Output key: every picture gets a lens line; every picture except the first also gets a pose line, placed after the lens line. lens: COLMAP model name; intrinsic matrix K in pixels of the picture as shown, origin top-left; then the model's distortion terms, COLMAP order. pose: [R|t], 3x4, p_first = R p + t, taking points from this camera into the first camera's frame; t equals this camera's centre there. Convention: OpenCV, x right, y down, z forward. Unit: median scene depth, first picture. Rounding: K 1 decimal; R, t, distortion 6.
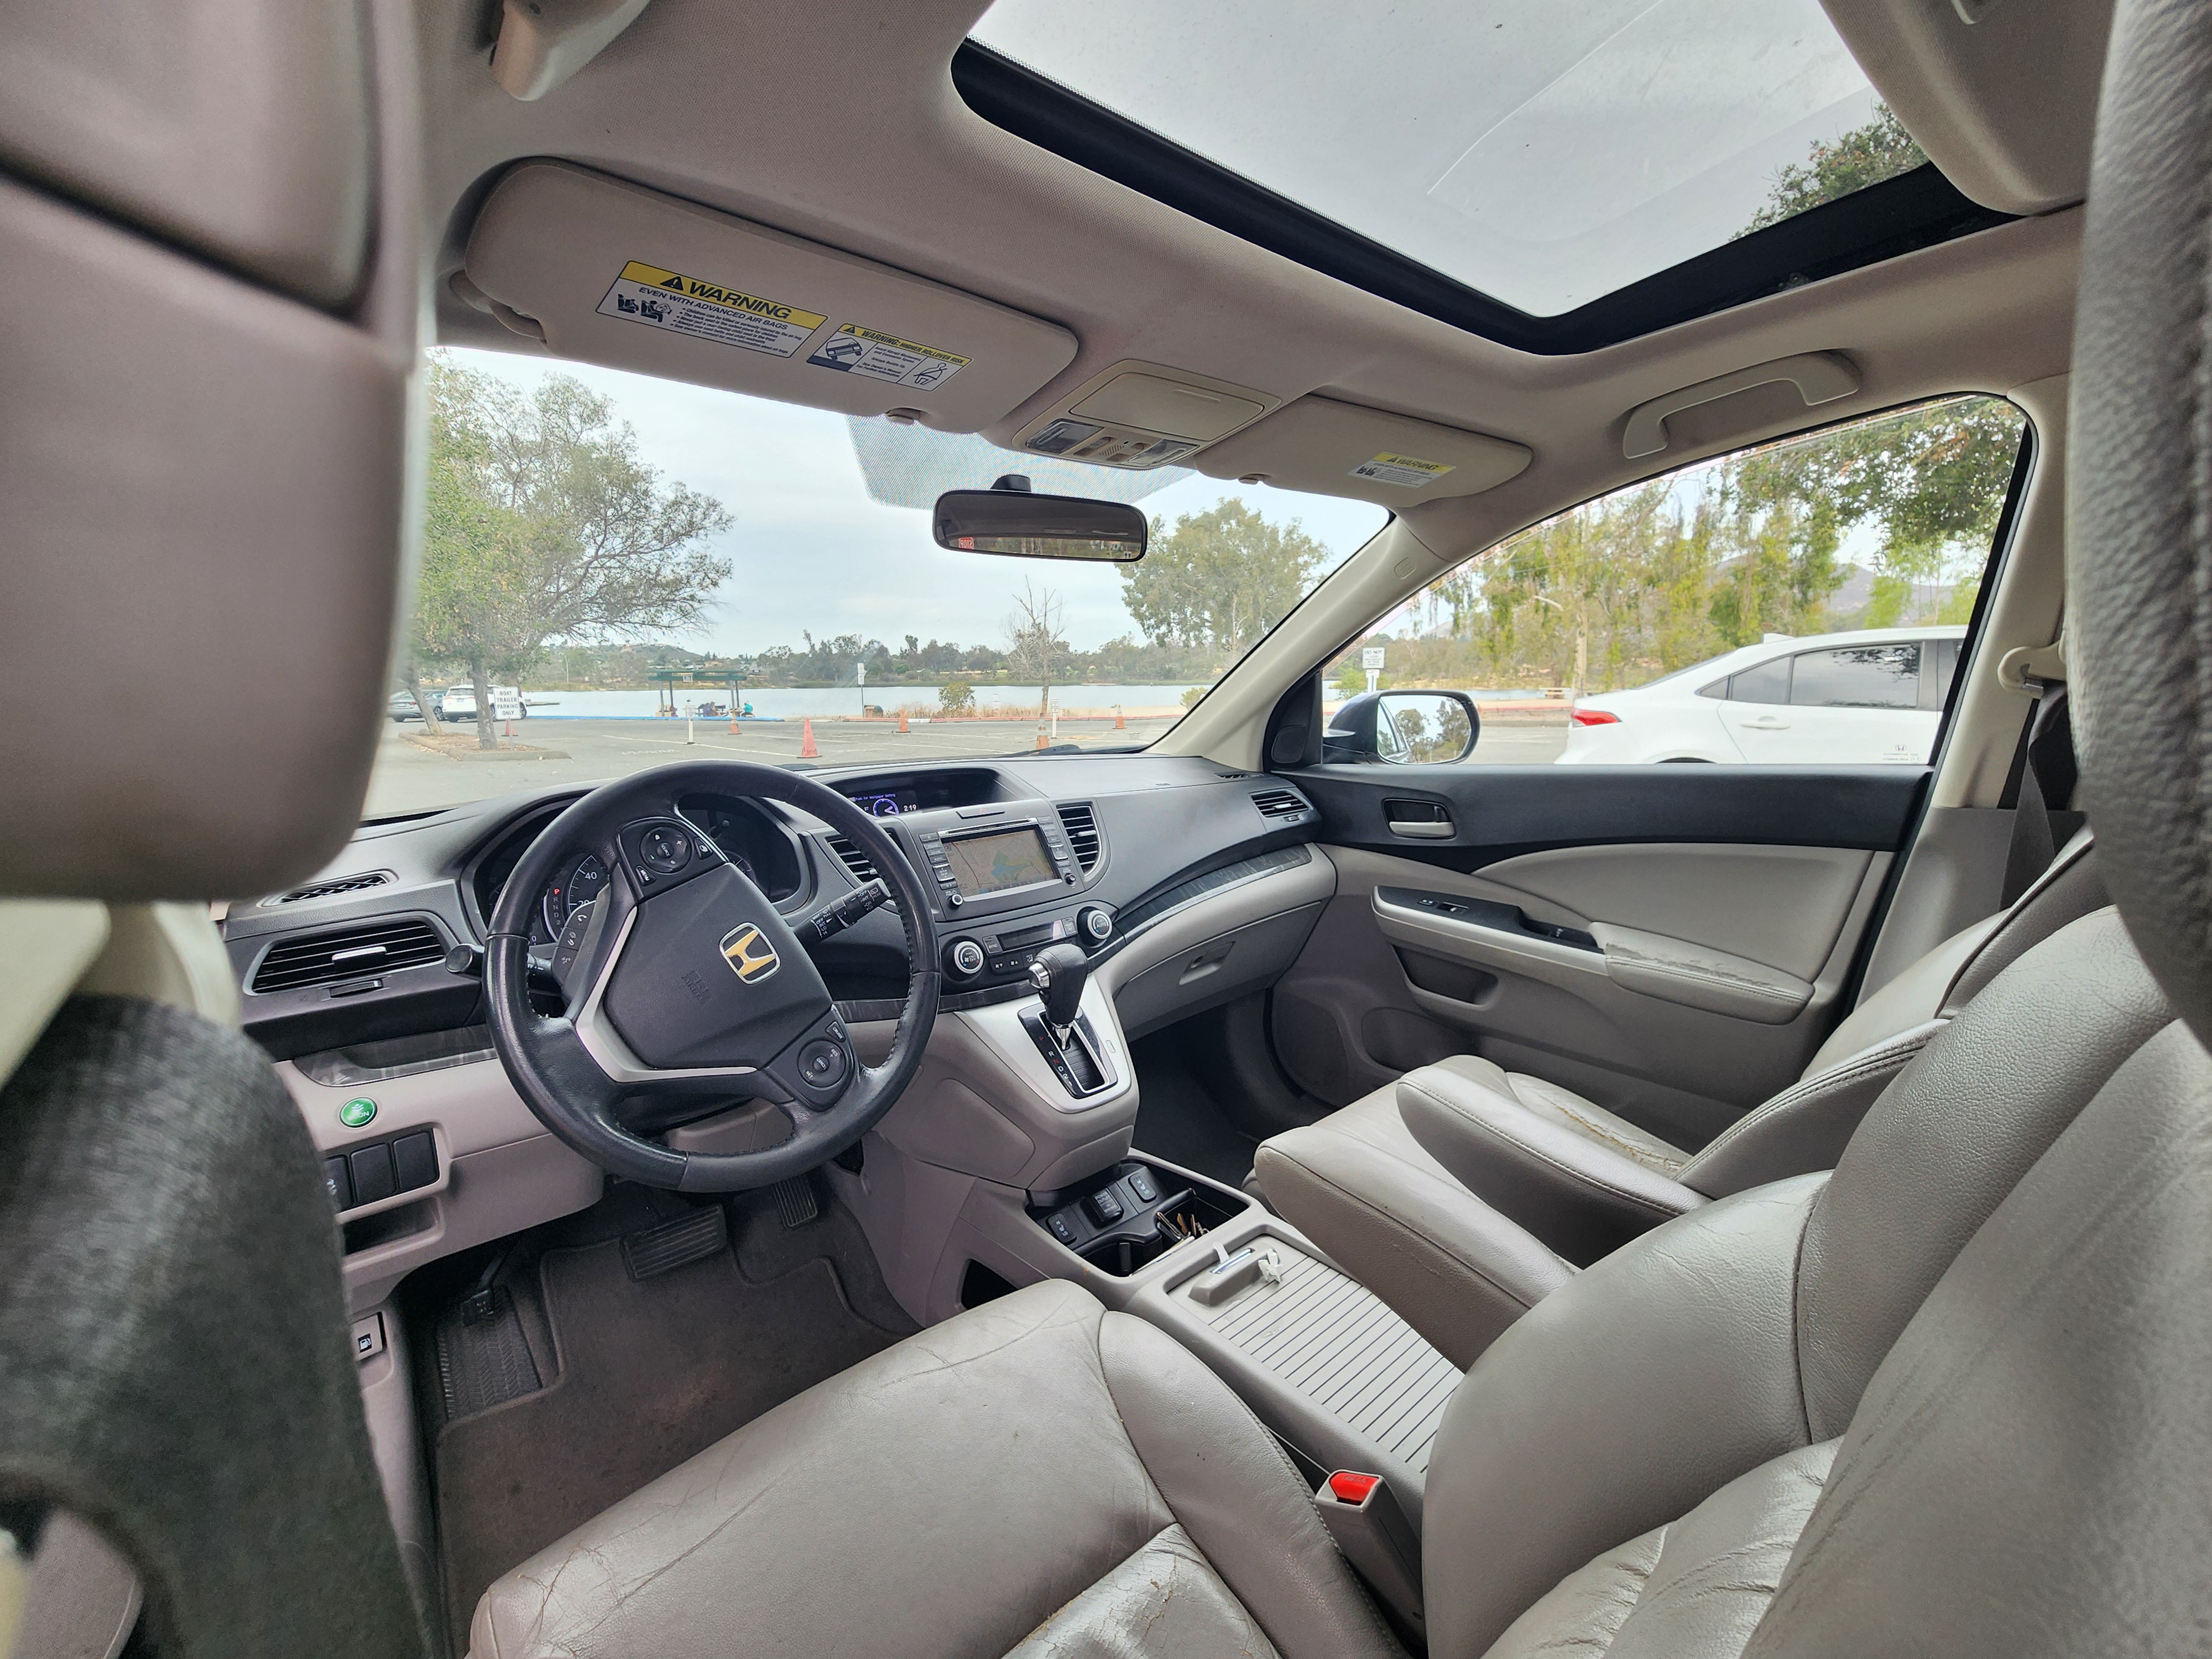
lens RADIAL K [[881.9, 0, 1077.9], [0, 881.9, 813.8], [0, 0, 1]] dist [0.000438, 0.000015]
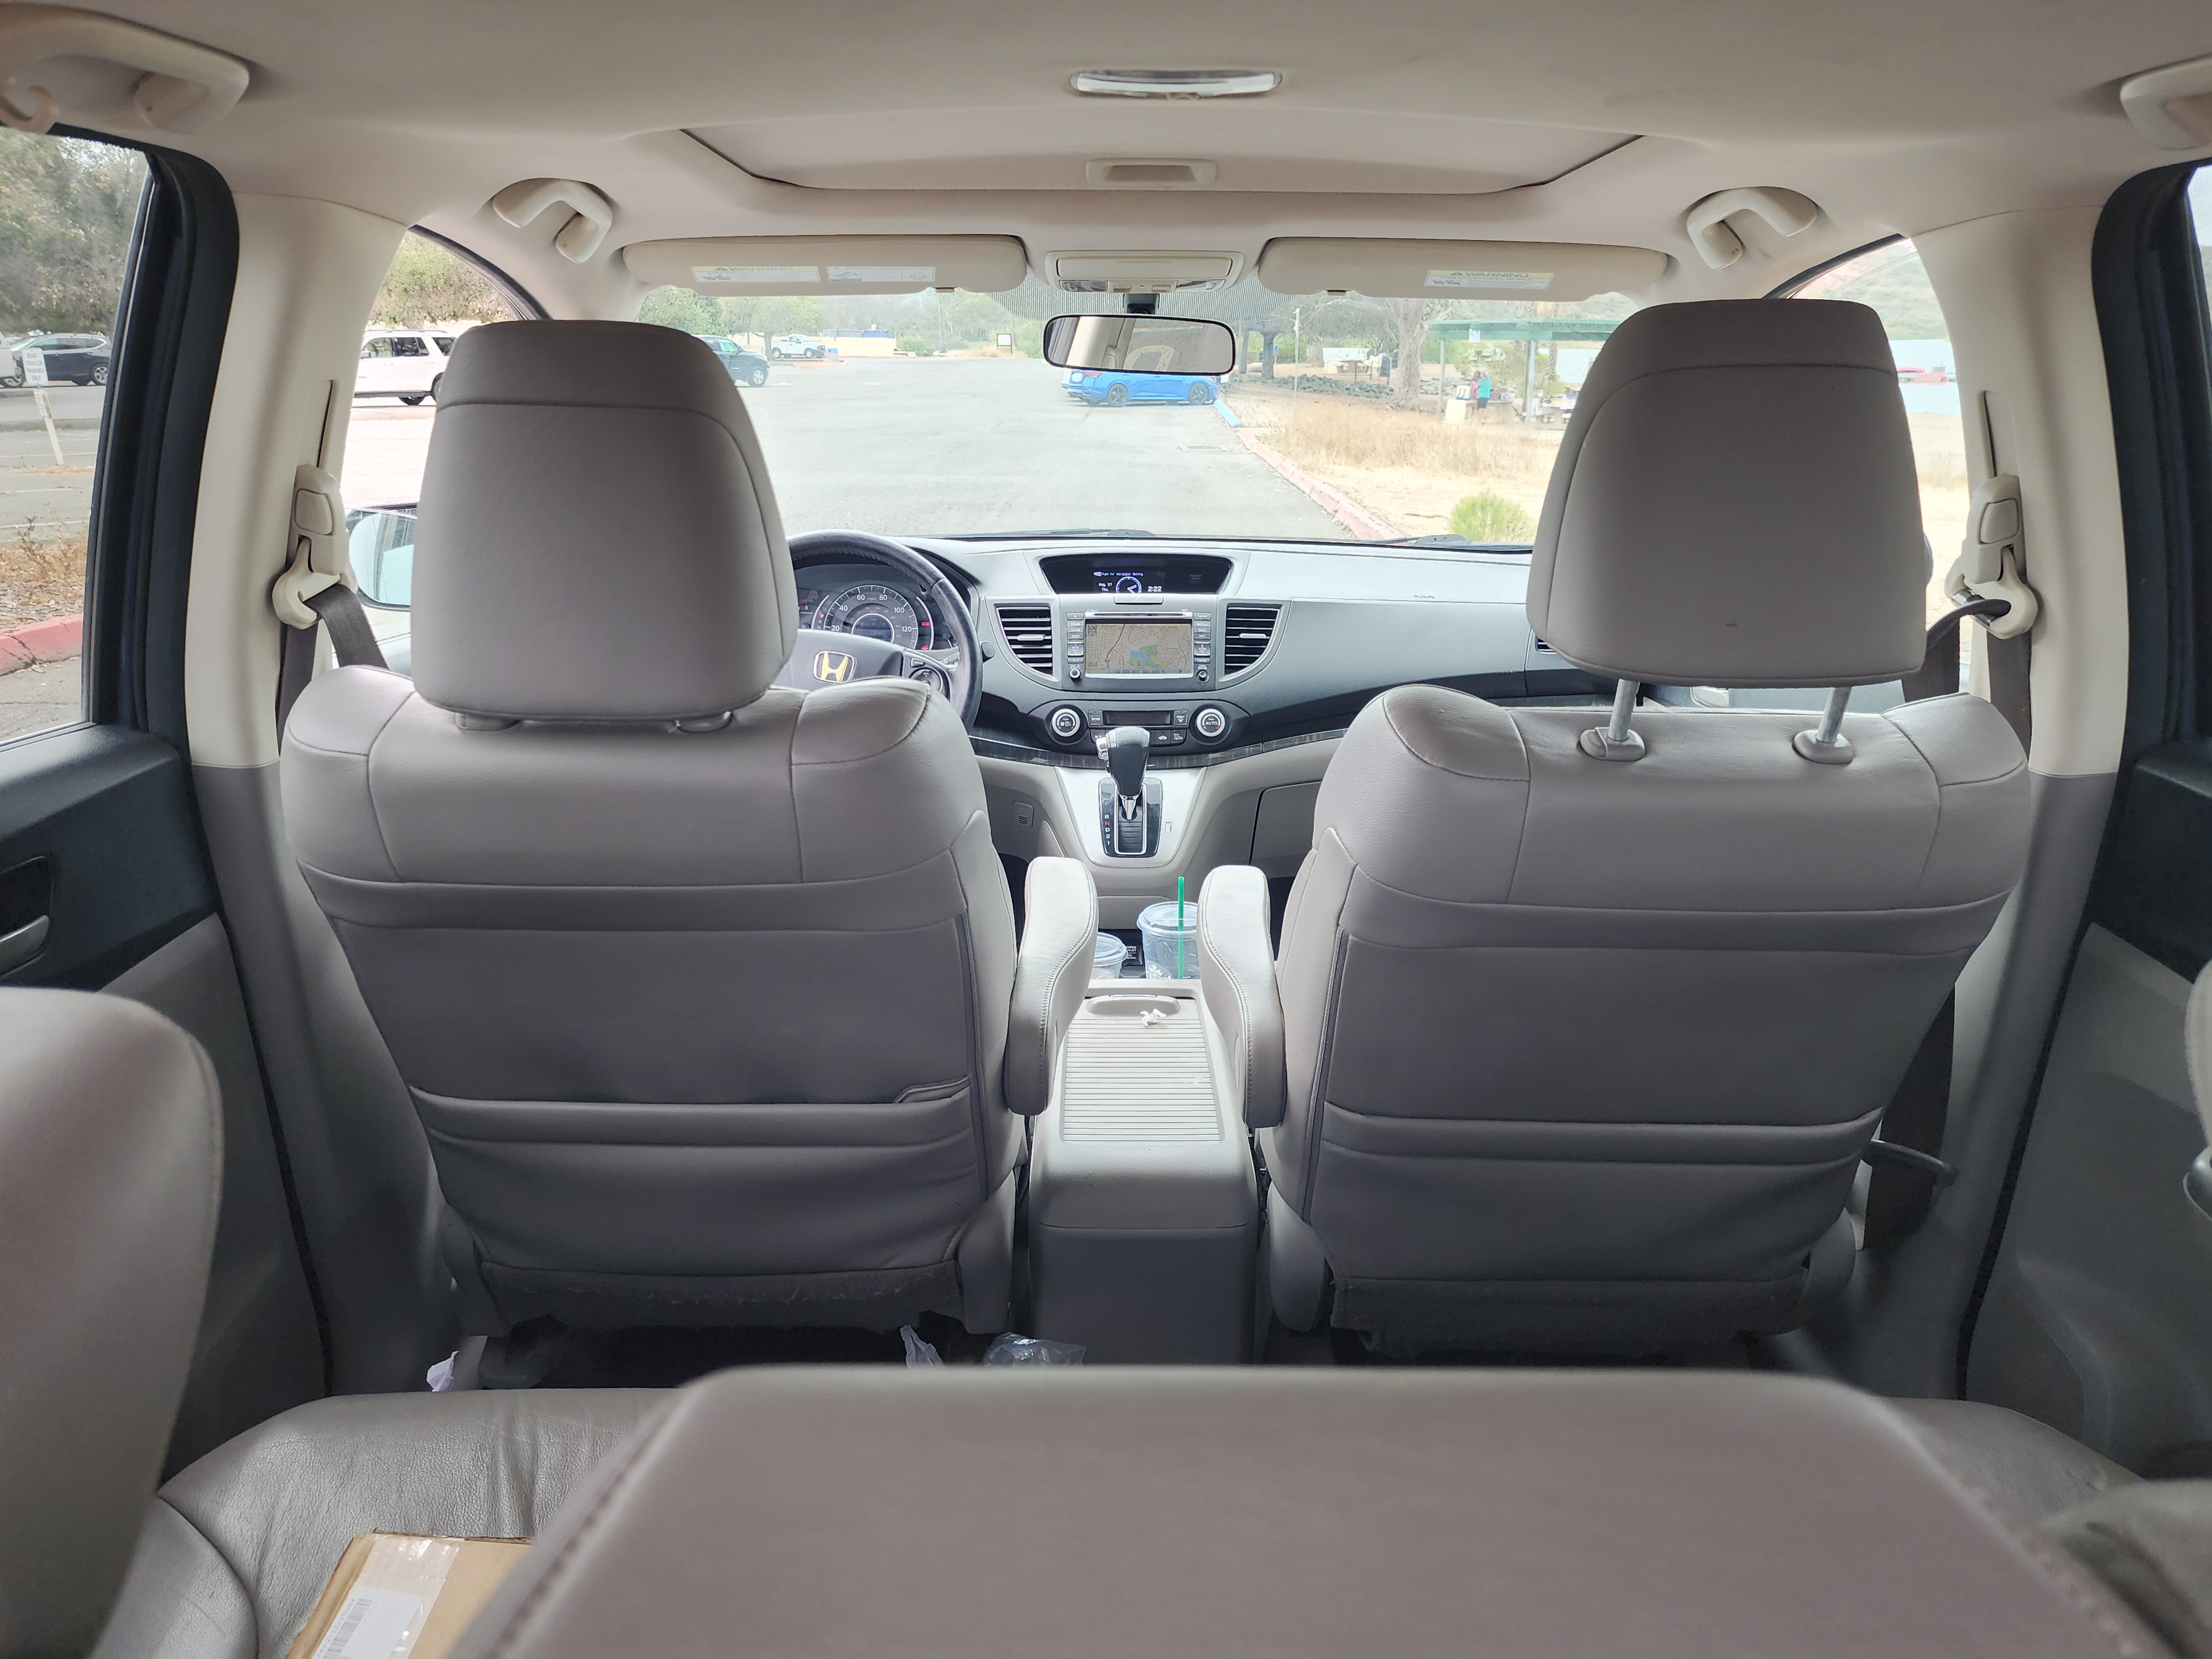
lens RADIAL K [[1533.9, 0, 1106.0], [0, 1533.9, 829.5], [0, 0, 1]] dist [0.064036, -0.068702]
pose [[0.777746, 0.214576, -0.590820, 1.061276], [-0.115788, 0.972752, 0.200865, -0.105220], [0.617822, -0.087813, 0.781399, -0.522779]]
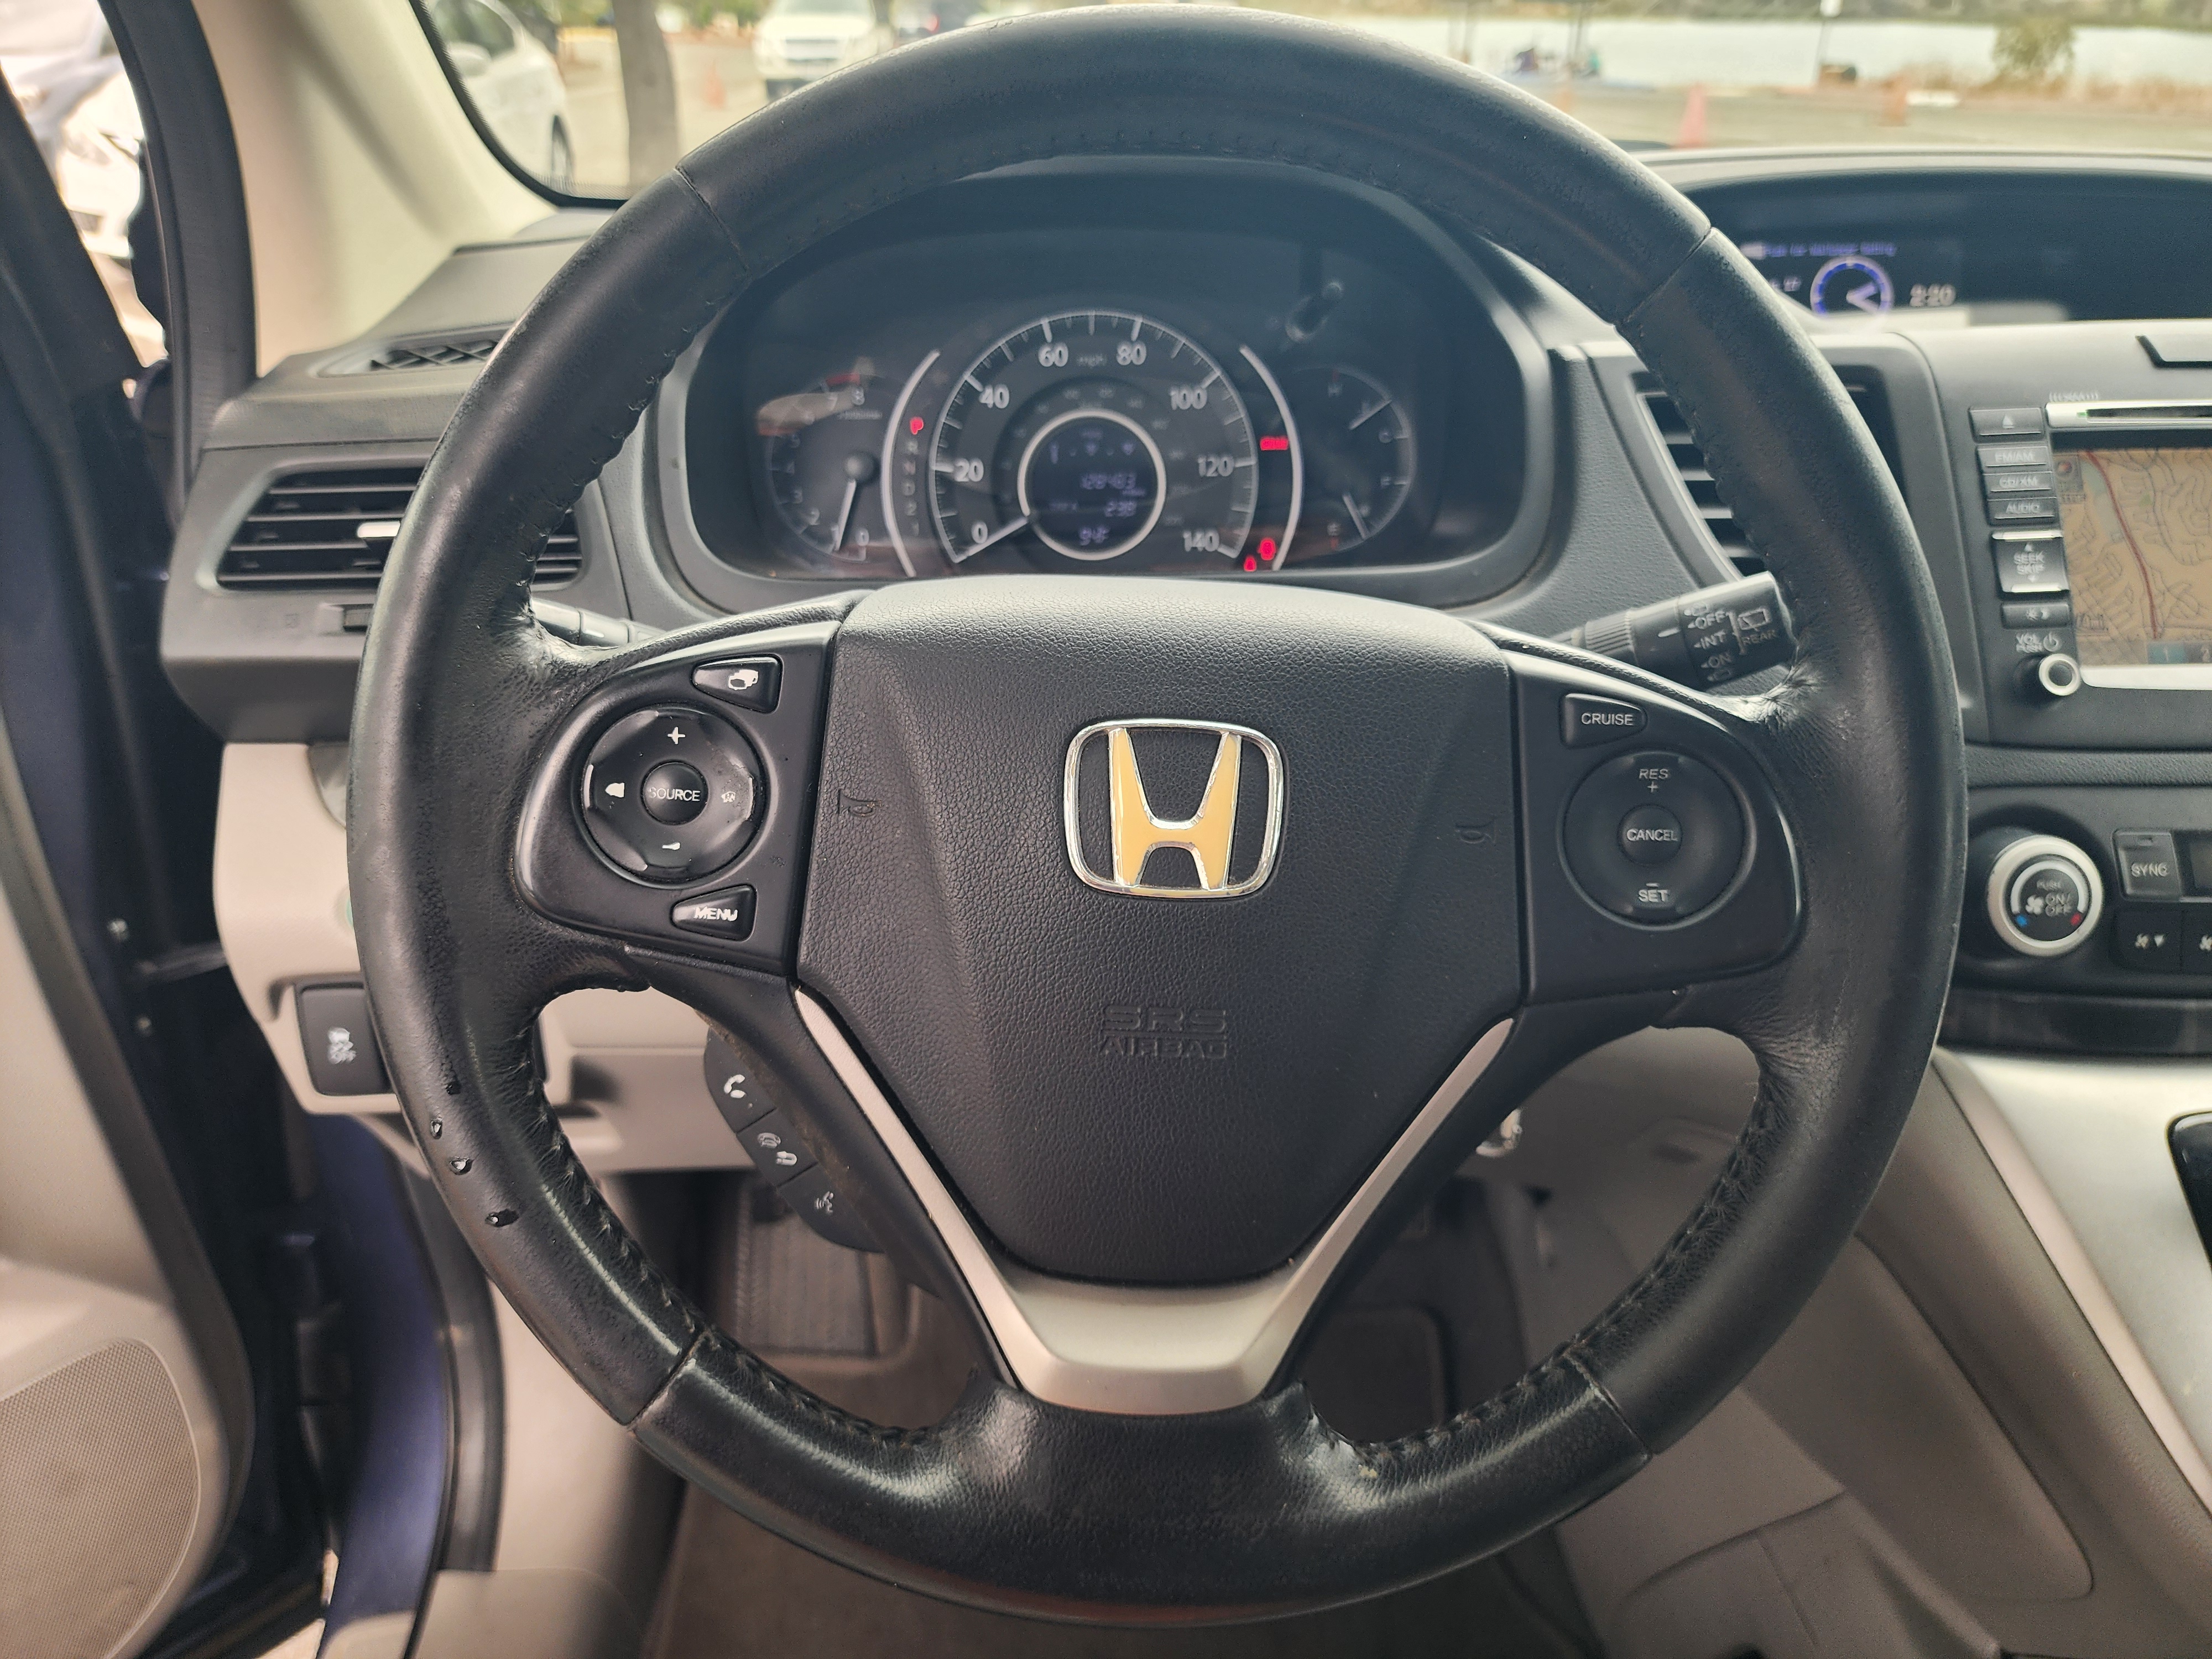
lens RADIAL K [[1533.9, 0, 1106.0], [0, 1533.9, 829.5], [0, 0, 1]] dist [0.064036, -0.068702]
pose [[0.808847, 0.287617, -0.512877, -0.109416], [-0.099396, 0.926536, 0.362838, -0.003133], [0.579557, -0.242503, 0.778014, 0.424857]]
